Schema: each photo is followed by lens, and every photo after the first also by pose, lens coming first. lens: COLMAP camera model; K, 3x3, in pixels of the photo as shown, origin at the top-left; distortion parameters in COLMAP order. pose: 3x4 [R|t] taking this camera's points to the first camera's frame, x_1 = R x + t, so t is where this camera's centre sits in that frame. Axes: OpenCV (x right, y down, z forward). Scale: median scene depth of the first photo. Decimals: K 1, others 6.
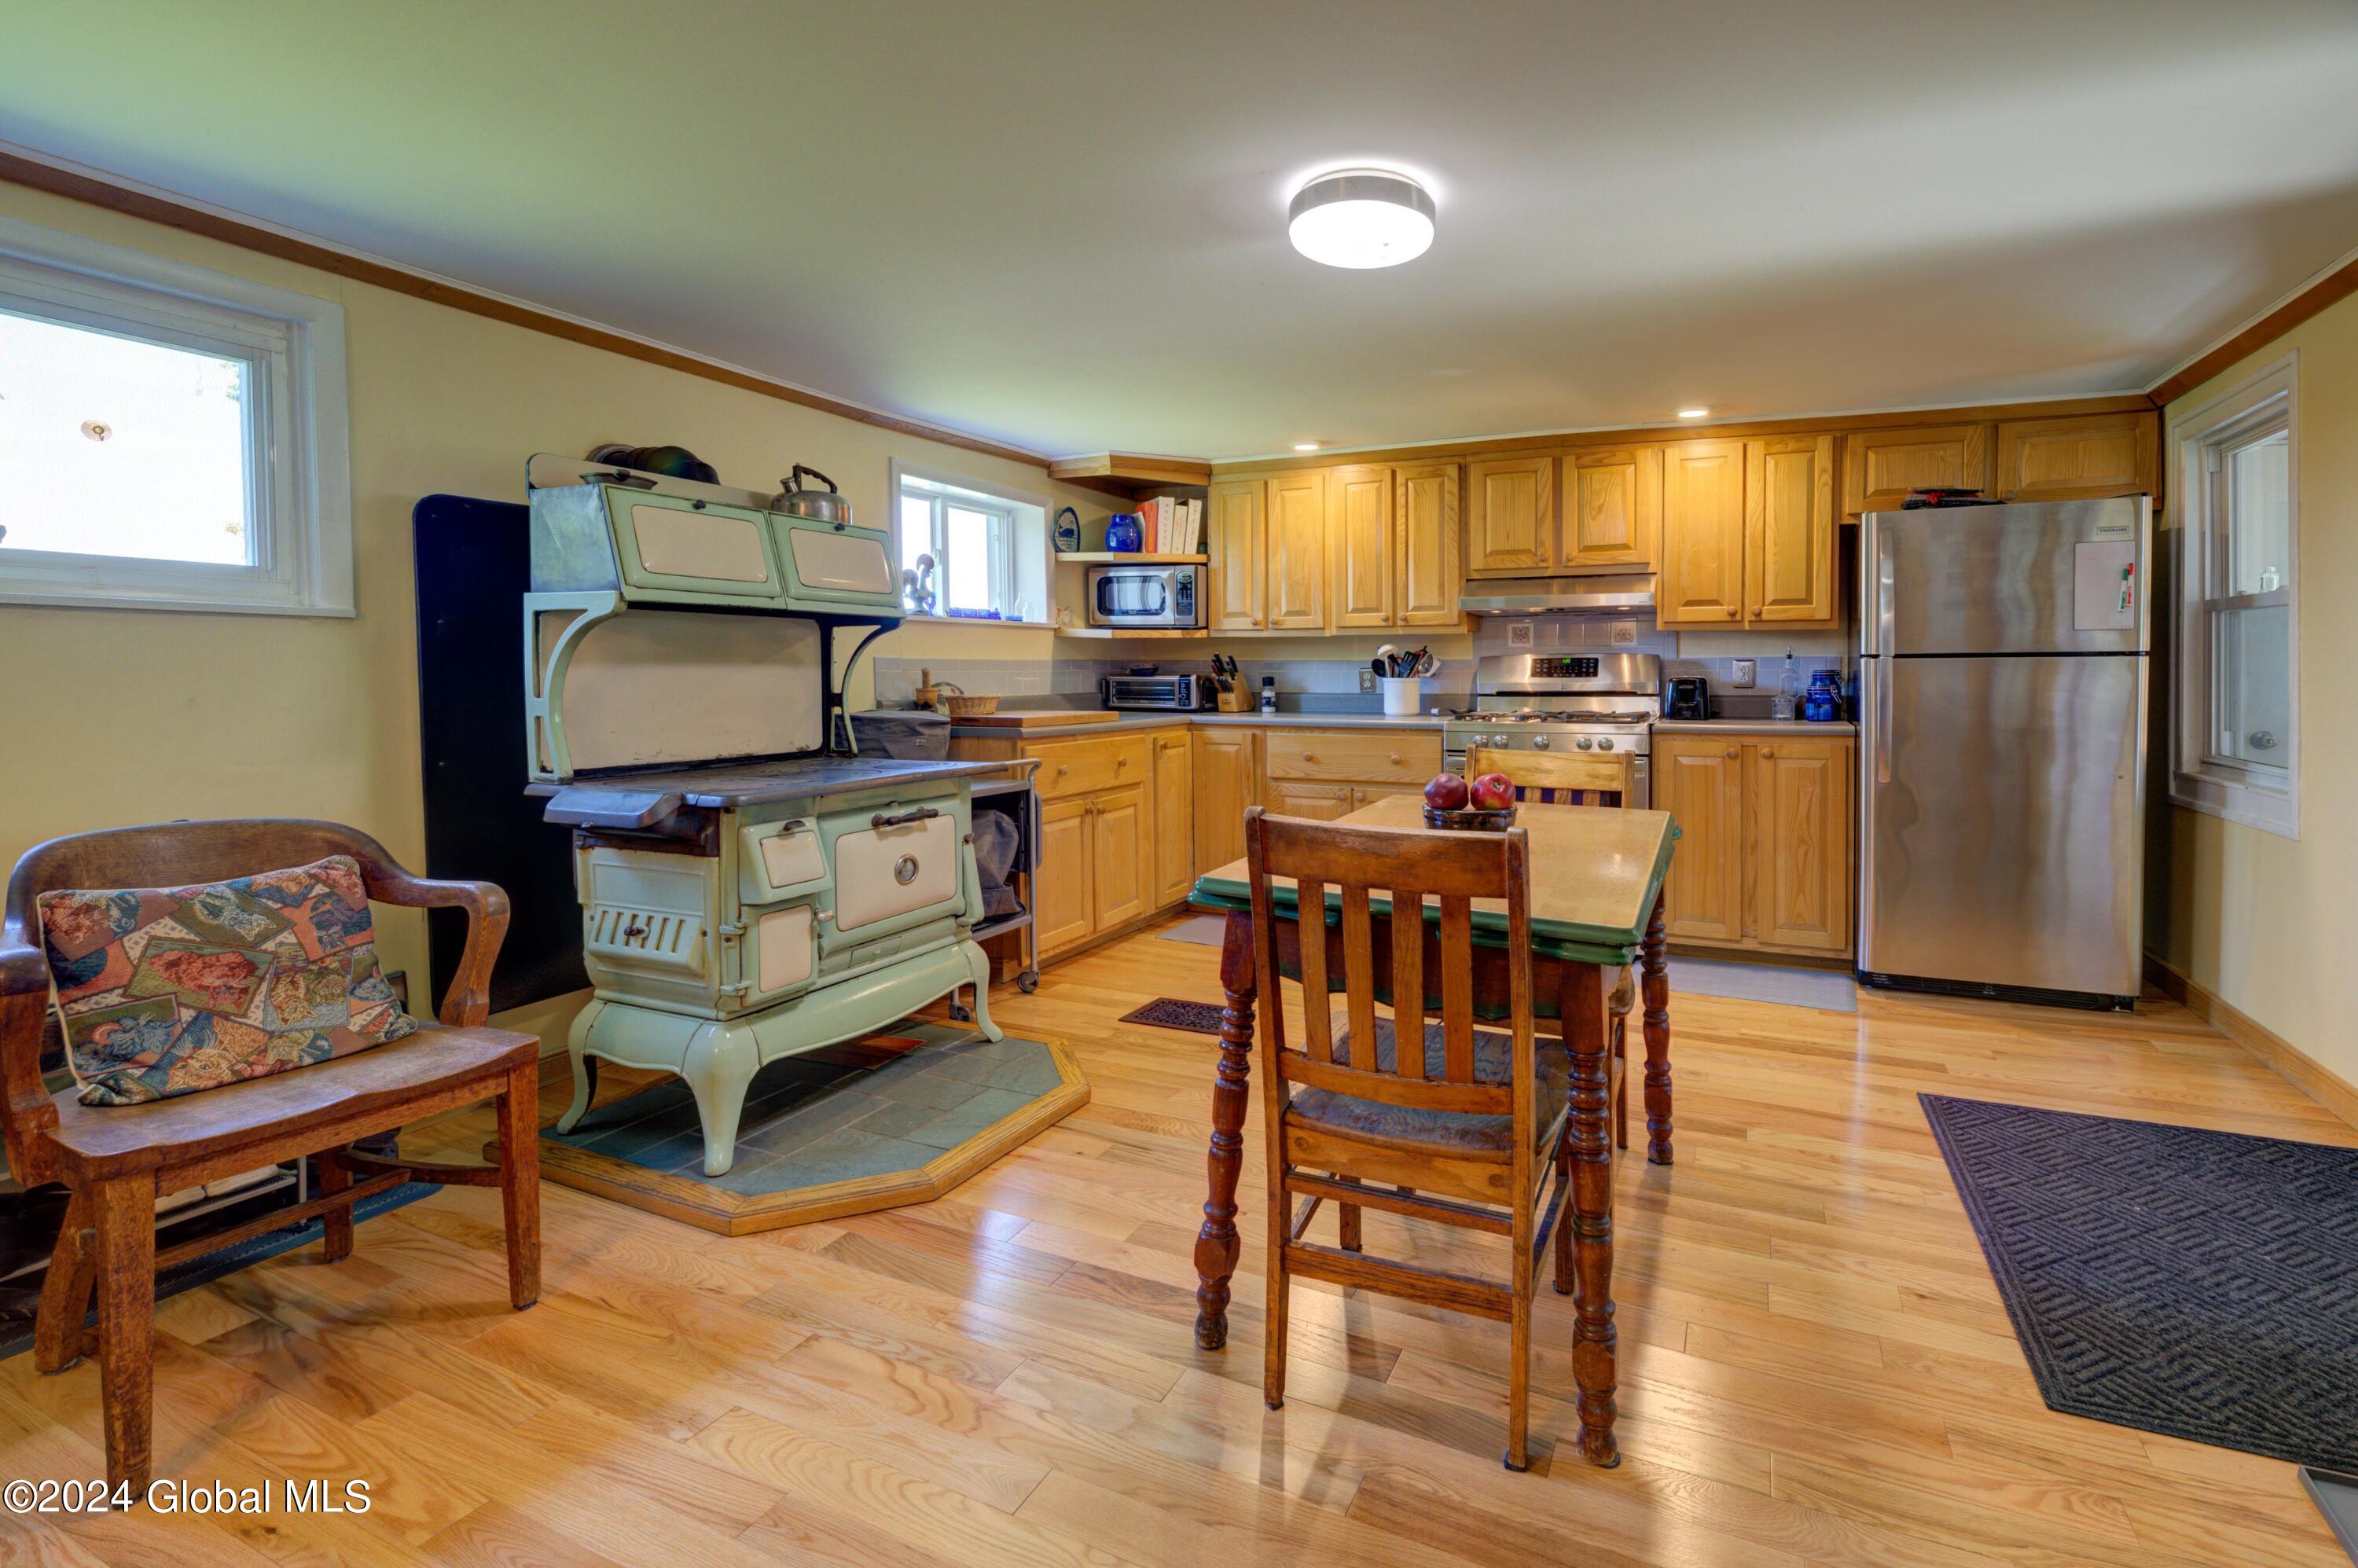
lens RADIAL K [[1010.9, 0, 1432.2], [0, 1010.9, 697.8], [0, 0, 1]] dist [-0.003480, 0.000645]
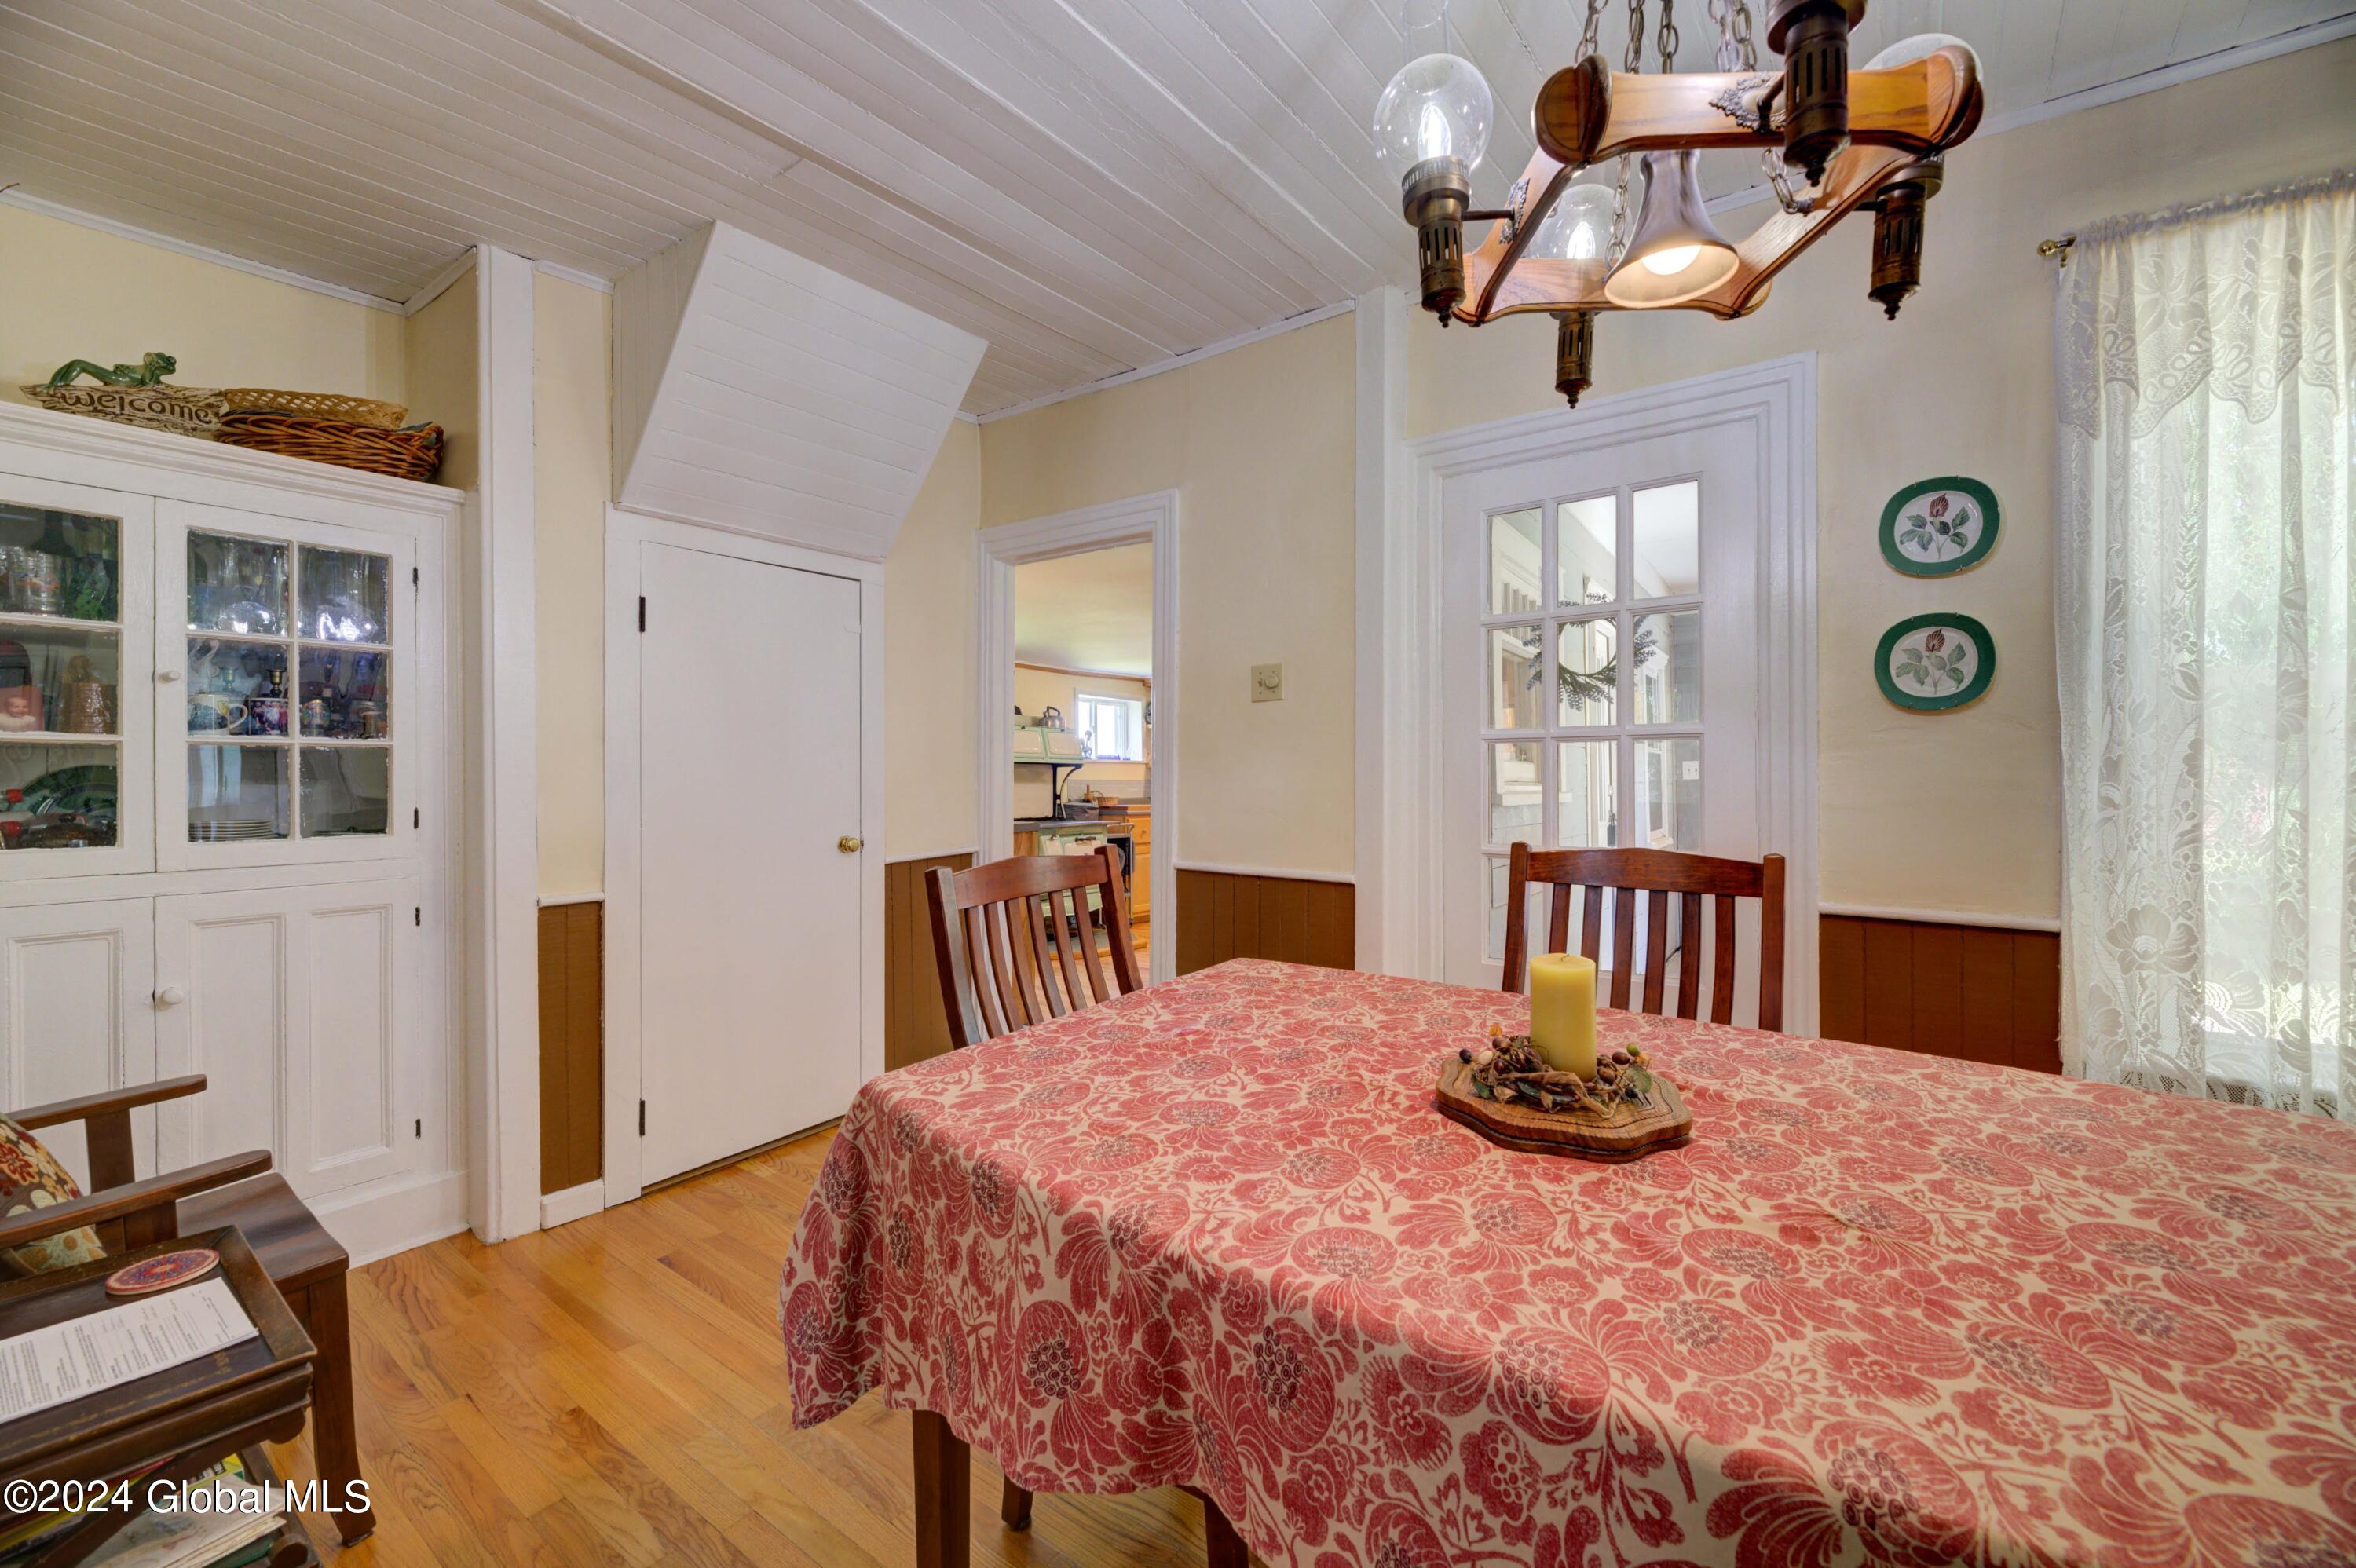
lens RADIAL K [[1009.9, 0, 1181.1], [0, 1009.9, 784.8], [0, 0, 1]] dist [-0.003480, 0.000645]
pose [[0.939058, -0.001212, -0.343756, 0.448379], [-0.008188, 0.999631, -0.025892, 0.028136], [0.343661, 0.027129, 0.938702, -1.002915]]
